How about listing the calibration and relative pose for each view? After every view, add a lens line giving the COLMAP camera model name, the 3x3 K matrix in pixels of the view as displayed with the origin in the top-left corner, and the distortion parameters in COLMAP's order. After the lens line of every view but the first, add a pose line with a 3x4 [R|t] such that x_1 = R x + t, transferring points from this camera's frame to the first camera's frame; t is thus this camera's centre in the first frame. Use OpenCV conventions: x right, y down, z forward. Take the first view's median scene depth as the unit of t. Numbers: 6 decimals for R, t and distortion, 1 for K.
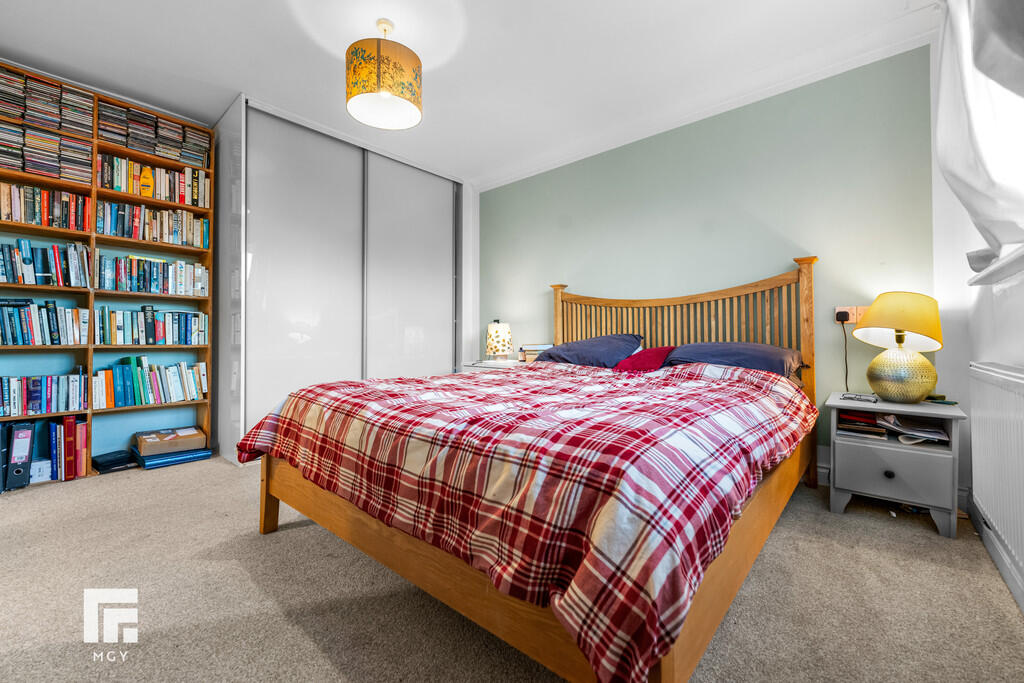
lens RADIAL K [[416.3, 0, 508.0], [0, 416.3, 336.0], [0, 0, 1]] dist [0.001799, -0.001246]
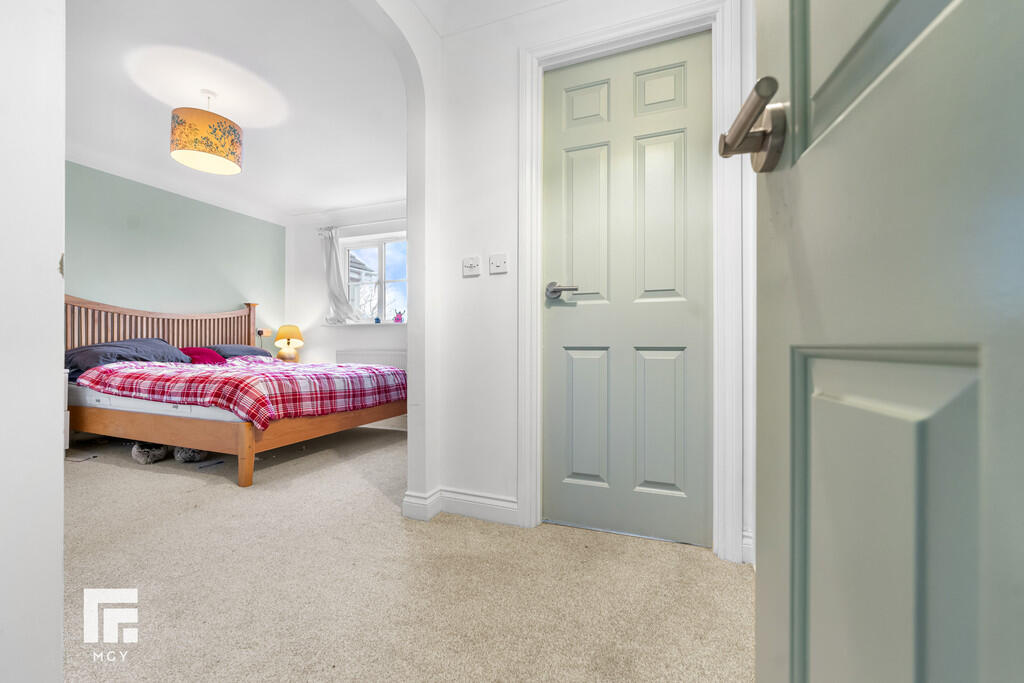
lens RADIAL K [[426.1, 0, 515.6], [0, 426.1, 343.8], [0, 0, 1]] dist [-0.000698, -0.000026]
pose [[-0.349610, 0.004361, 0.936885, -1.563899], [-0.009134, 0.999926, -0.008063, 0.014959], [-0.936851, -0.011377, -0.349544, 0.492191]]
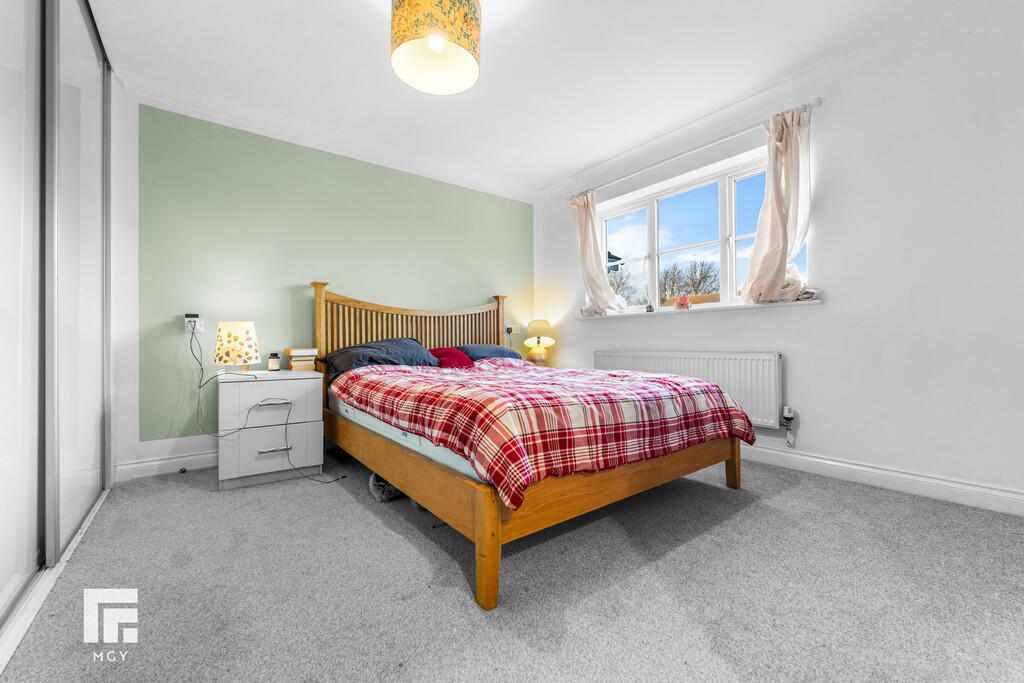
lens RADIAL K [[416.3, 0, 506.0], [0, 416.3, 344.6], [0, 0, 1]] dist [0.001799, -0.001246]
pose [[0.192120, -0.000294, 0.981371, -0.925816], [-0.000158, 1.000000, 0.000331, 0.015625], [-0.981371, -0.000218, 0.192120, 0.606296]]
